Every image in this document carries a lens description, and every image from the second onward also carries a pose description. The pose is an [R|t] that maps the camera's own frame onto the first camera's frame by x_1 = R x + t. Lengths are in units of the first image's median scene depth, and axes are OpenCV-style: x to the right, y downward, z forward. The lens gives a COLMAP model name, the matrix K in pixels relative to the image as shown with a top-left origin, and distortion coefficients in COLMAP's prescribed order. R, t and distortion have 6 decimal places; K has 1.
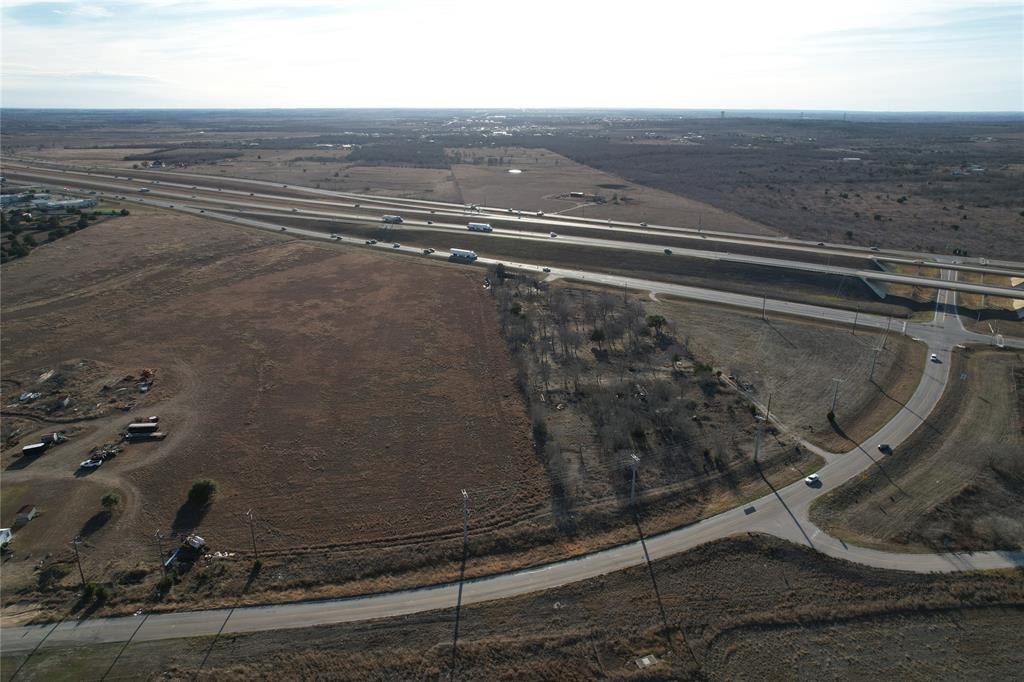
lens RADIAL K [[636.6, 0, 552.2], [0, 636.6, 341.1], [0, 0, 1]] dist [-0.051899, 0.051529]
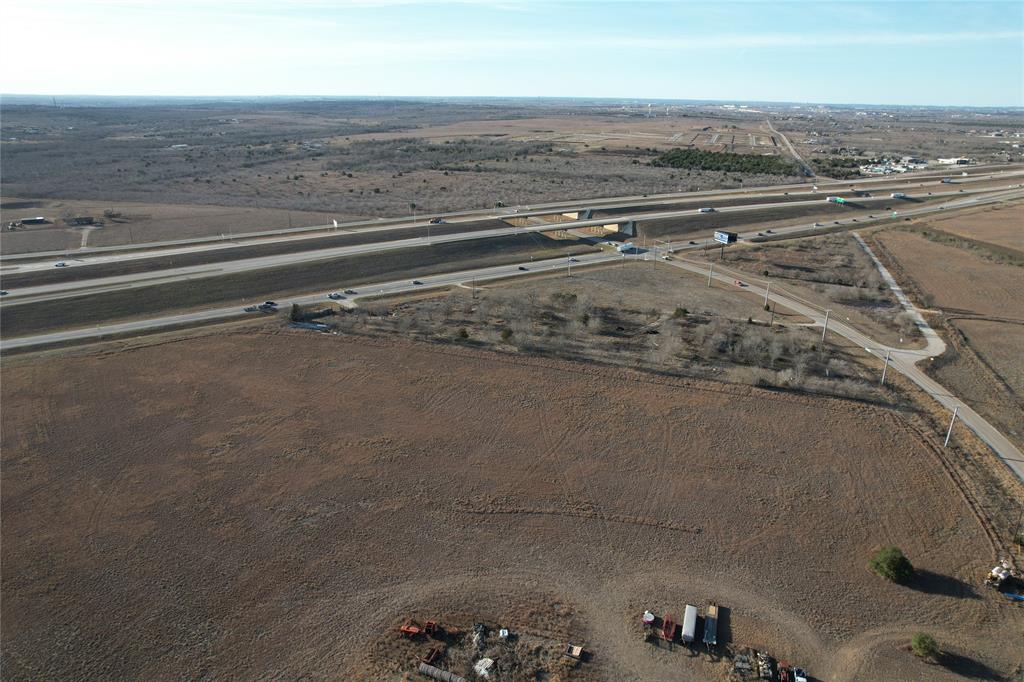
lens RADIAL K [[656.0, 0, 512.0], [0, 656.0, 341.0], [0, 0, 1]] dist [-0.068458, 0.058771]
pose [[0.464849, -0.312745, 0.828315, -0.852359], [0.303561, 0.935129, 0.182717, -0.202333], [-0.831725, 0.166509, 0.529630, 0.573631]]
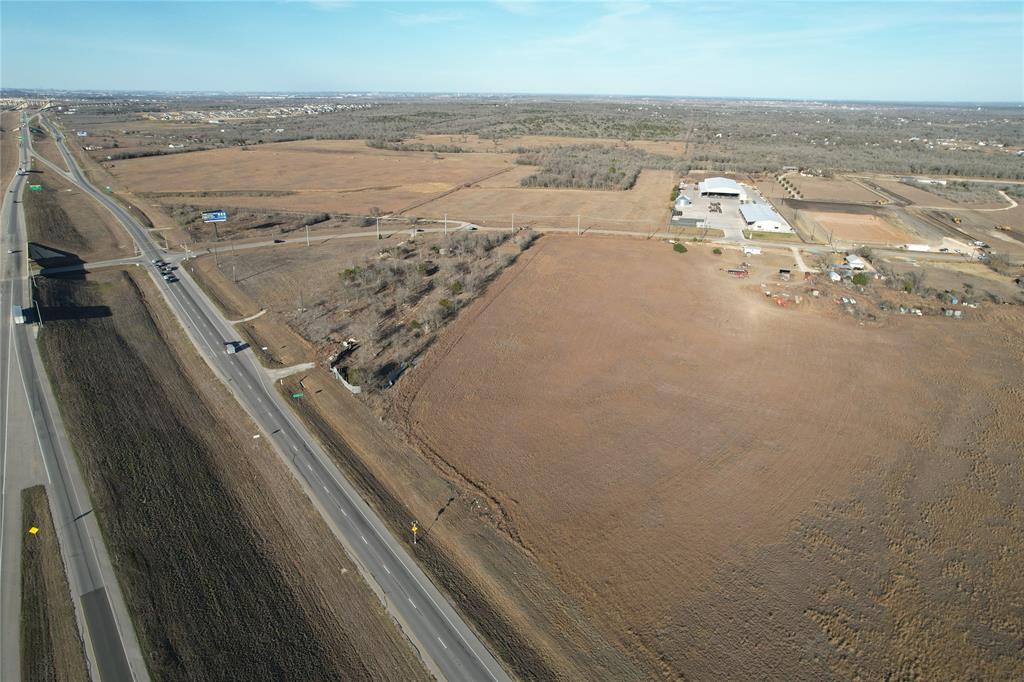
lens RADIAL K [[656.0, 0, 512.0], [0, 656.0, 341.0], [0, 0, 1]] dist [-0.068458, 0.058771]
pose [[-0.921269, -0.154771, 0.356804, -0.548797], [0.121957, 0.756177, 0.642902, -0.677848], [-0.369310, 0.635800, -0.677768, 1.880909]]
